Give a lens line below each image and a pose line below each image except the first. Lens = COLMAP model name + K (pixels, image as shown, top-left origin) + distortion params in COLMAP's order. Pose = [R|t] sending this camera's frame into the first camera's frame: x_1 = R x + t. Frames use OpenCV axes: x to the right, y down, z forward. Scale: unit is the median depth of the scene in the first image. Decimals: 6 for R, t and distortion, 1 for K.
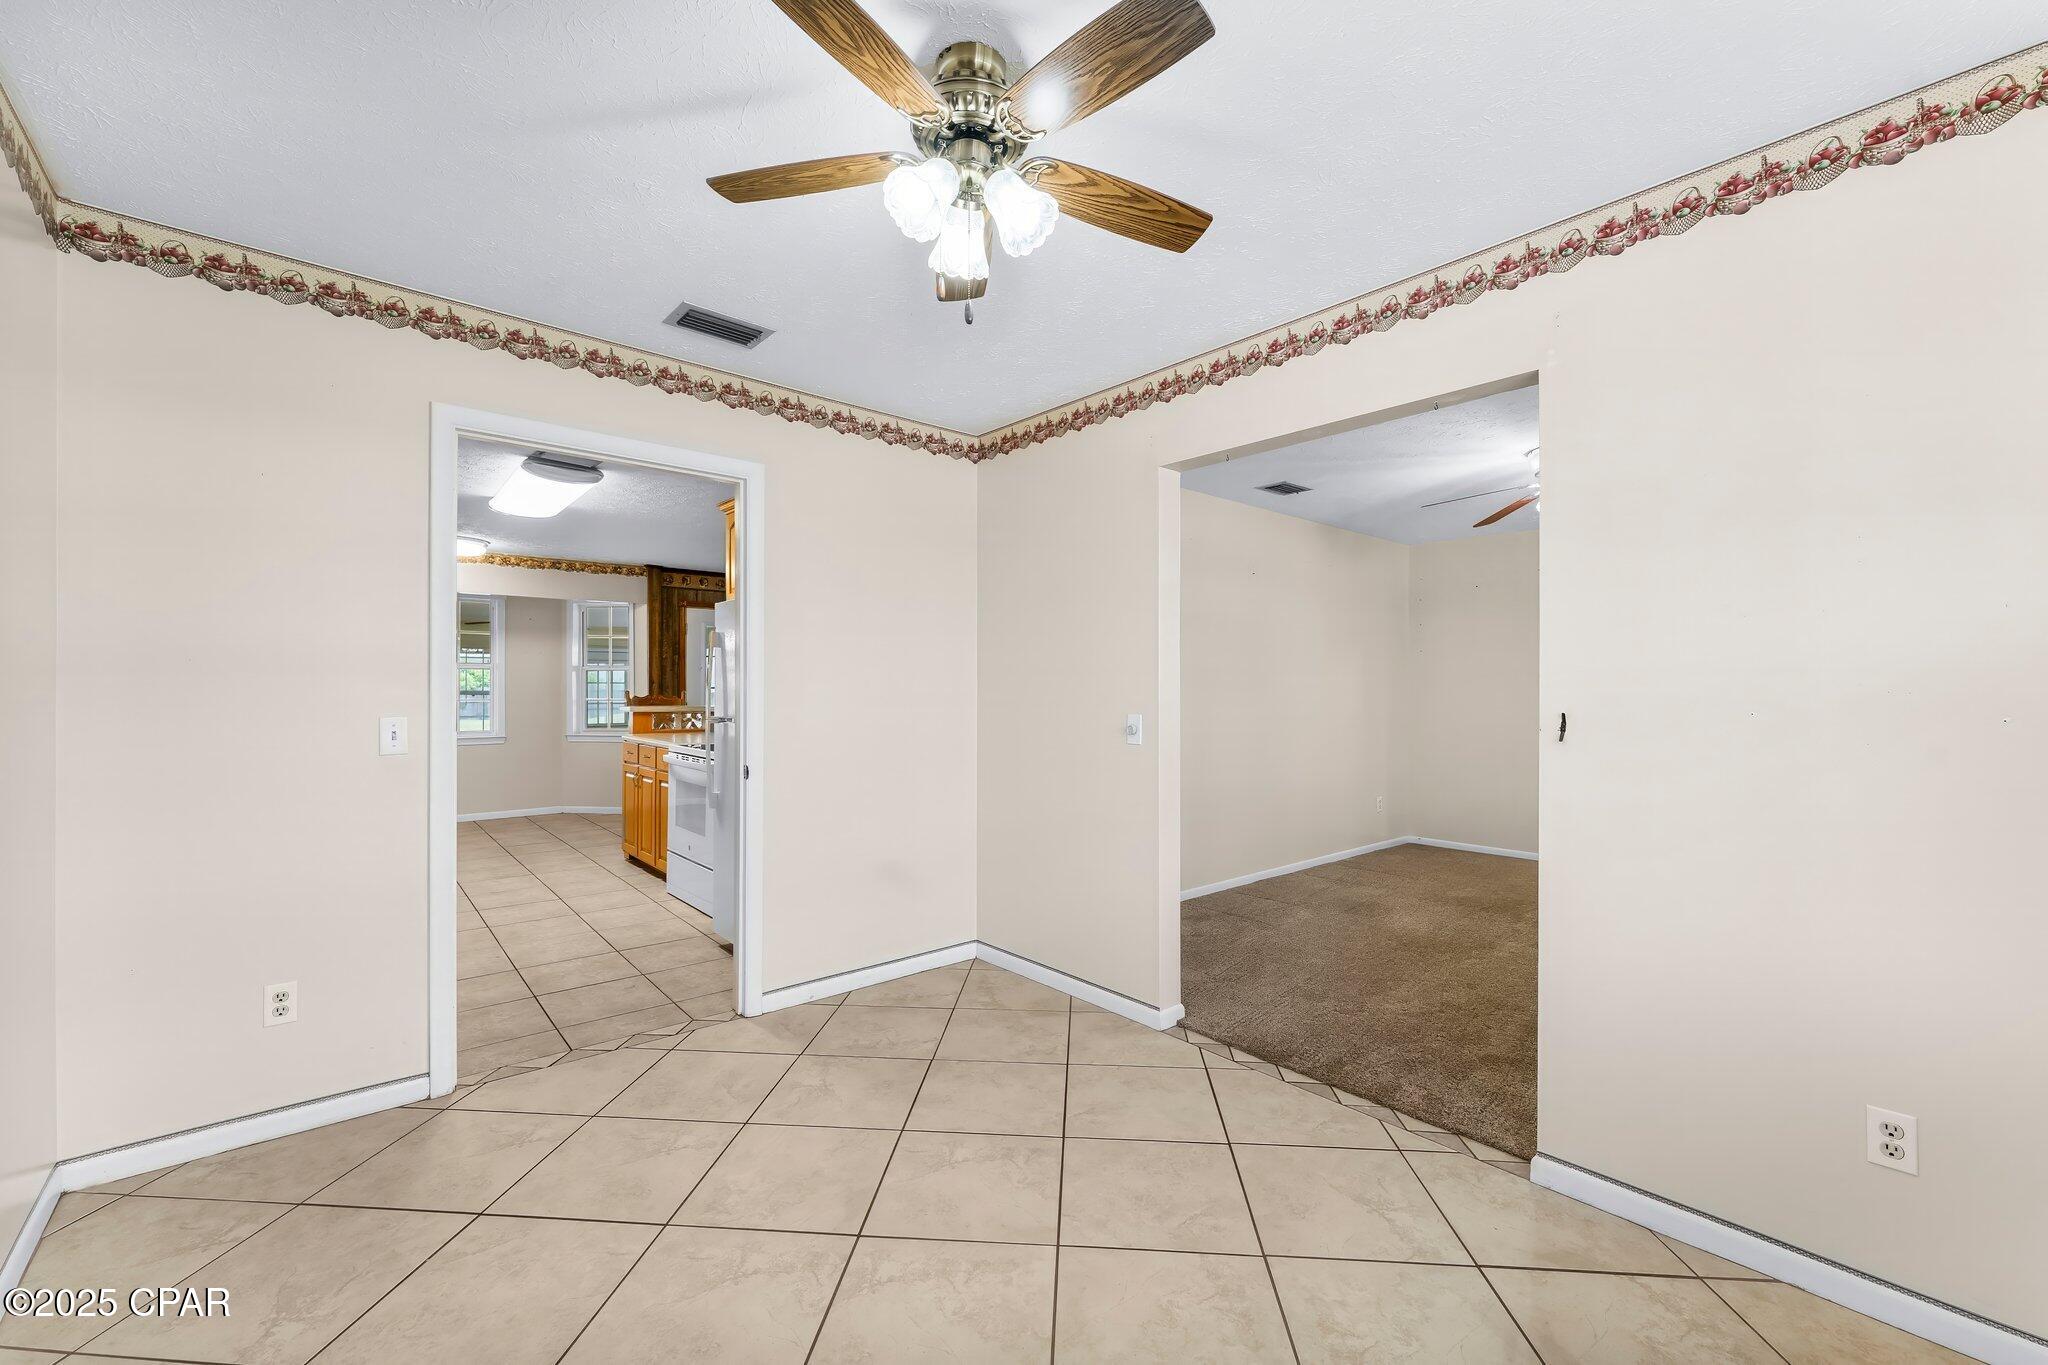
lens RADIAL K [[816.8, 0, 1034.5], [0, 816.8, 688.6], [0, 0, 1]] dist [0.000809, 0.000062]
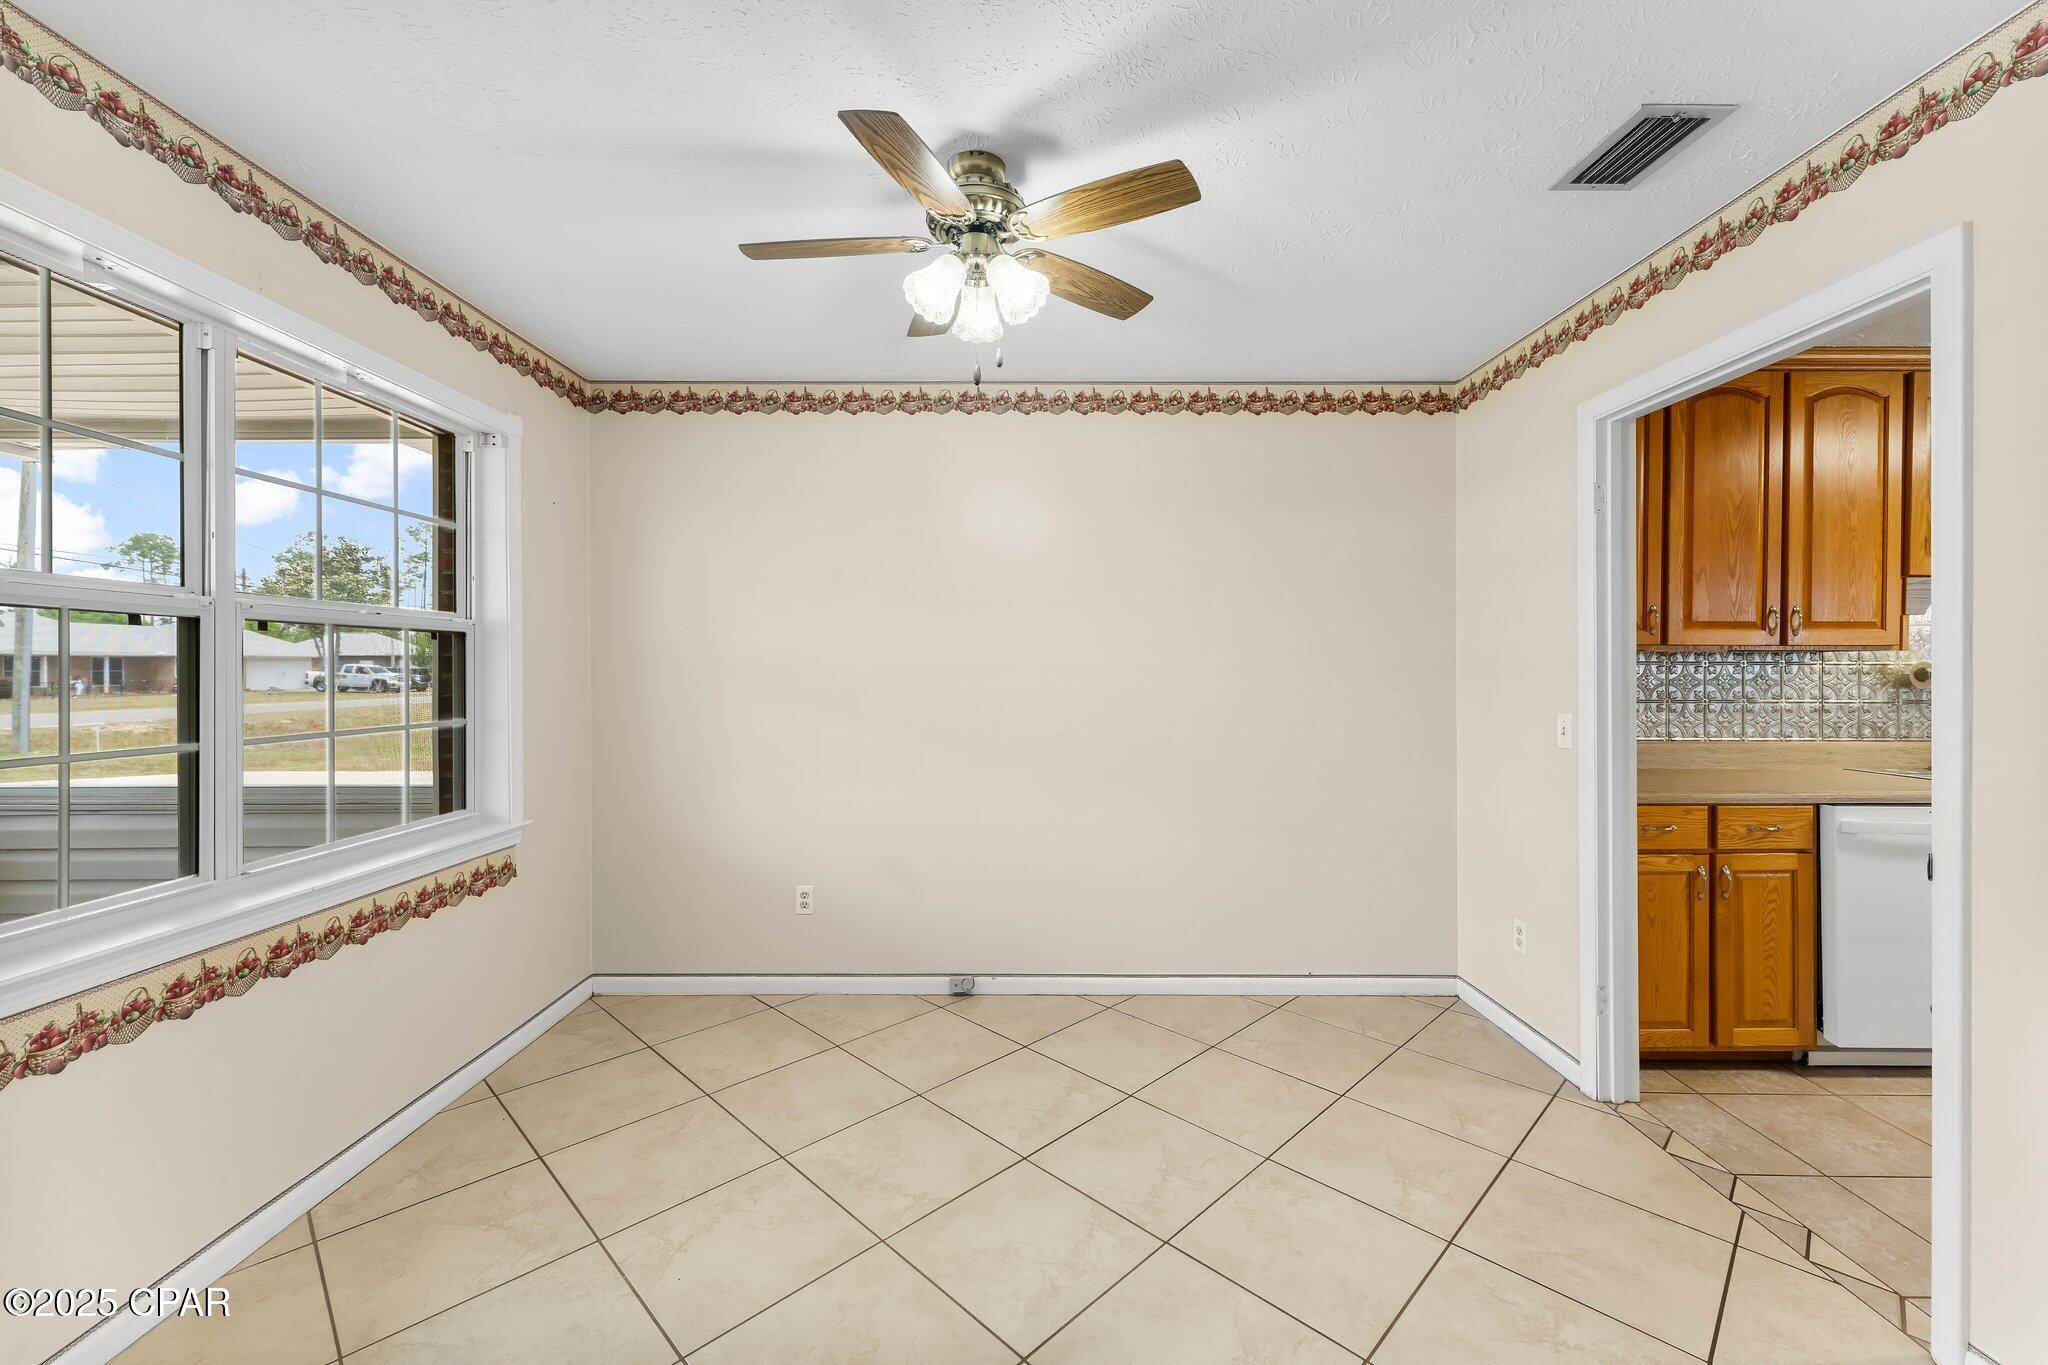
lens RADIAL K [[839.5, 0, 1021.8], [0, 839.5, 675.5], [0, 0, 1]] dist [-0.000027, 0.000033]
pose [[-0.665256, 0.001518, -0.746614, 0.544283], [-0.002926, 0.999985, 0.004640, -0.017749], [0.746610, 0.005271, -0.665242, 1.276903]]
